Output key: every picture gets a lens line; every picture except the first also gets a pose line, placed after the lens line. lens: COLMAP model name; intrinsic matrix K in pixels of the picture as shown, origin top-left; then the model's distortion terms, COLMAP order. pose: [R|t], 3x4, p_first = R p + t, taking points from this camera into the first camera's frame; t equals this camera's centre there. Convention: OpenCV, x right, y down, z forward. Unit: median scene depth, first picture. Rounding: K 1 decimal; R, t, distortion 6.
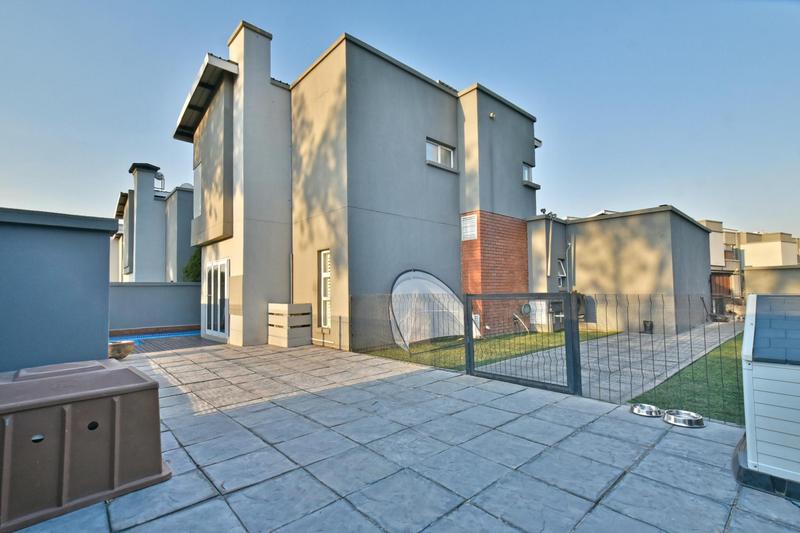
lens RADIAL K [[356.2, 0, 399.6], [0, 356.2, 275.5], [0, 0, 1]] dist [-0.003673, 0.000409]
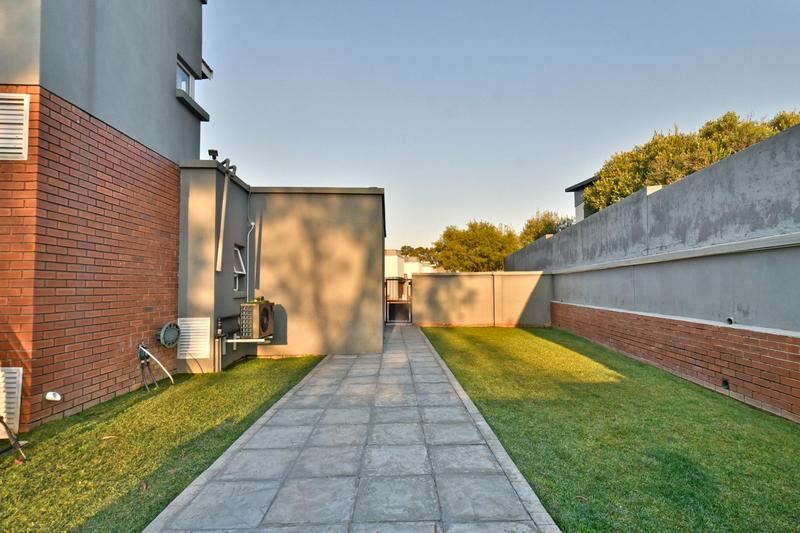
lens RADIAL K [[356.2, 0, 399.6], [0, 356.2, 275.5], [0, 0, 1]] dist [-0.003673, 0.000409]
pose [[0.630095, 0.038605, 0.775558, 0.161667], [-0.032735, 0.999196, -0.023142, 0.011223], [-0.775828, -0.010806, 0.630852, 0.417284]]
